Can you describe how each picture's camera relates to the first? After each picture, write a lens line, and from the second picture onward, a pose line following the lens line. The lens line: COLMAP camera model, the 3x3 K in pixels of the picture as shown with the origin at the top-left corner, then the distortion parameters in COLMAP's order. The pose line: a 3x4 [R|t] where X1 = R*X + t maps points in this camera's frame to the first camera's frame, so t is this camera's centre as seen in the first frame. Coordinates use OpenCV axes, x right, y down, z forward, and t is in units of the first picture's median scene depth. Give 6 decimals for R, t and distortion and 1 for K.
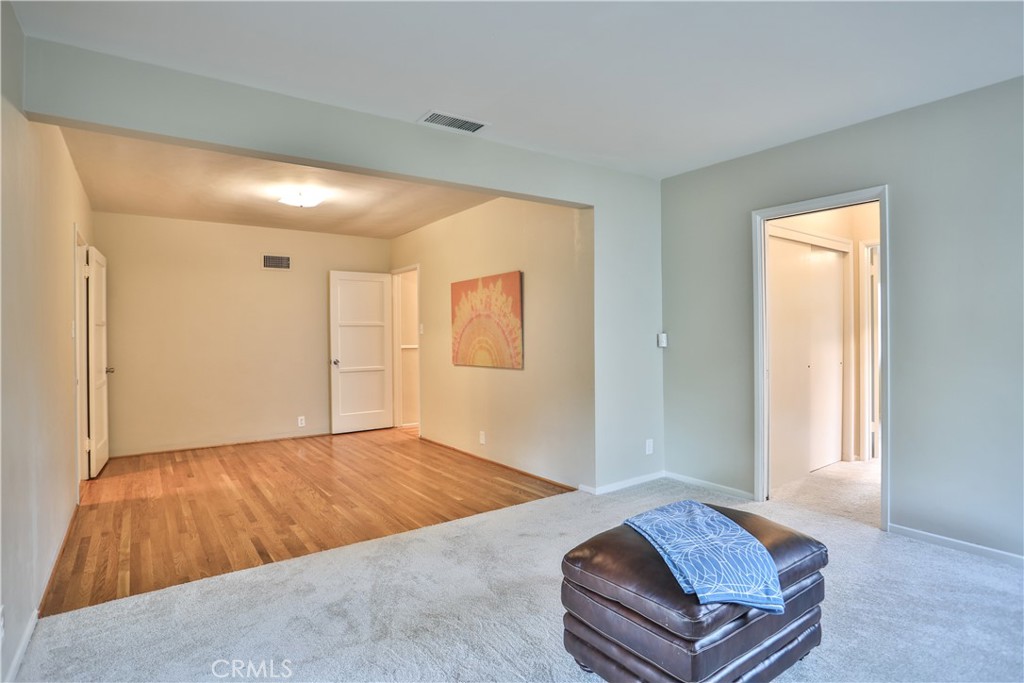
lens RADIAL K [[537.2, 0, 511.4], [0, 537.2, 332.2], [0, 0, 1]] dist [-0.079757, 0.041025]
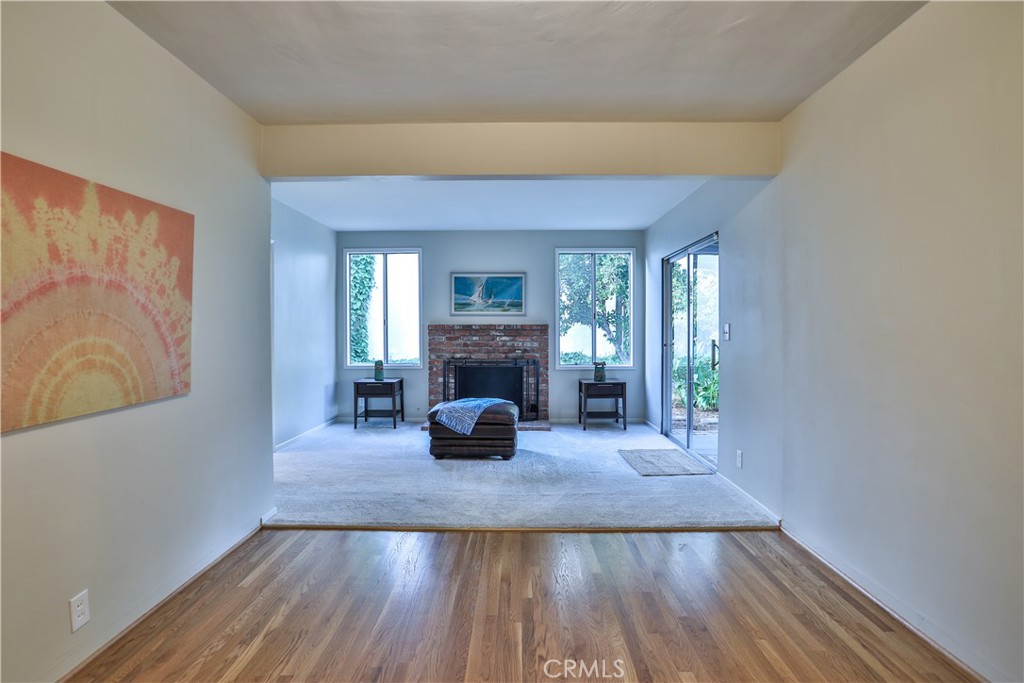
lens RADIAL K [[537.2, 0, 511.4], [0, 537.2, 332.2], [0, 0, 1]] dist [-0.079757, 0.041025]
pose [[-0.804418, 0.006612, 0.594027, -0.537017], [0.008963, 0.999959, 0.001008, 0.007835], [-0.593996, 0.006135, -0.804444, 1.171933]]
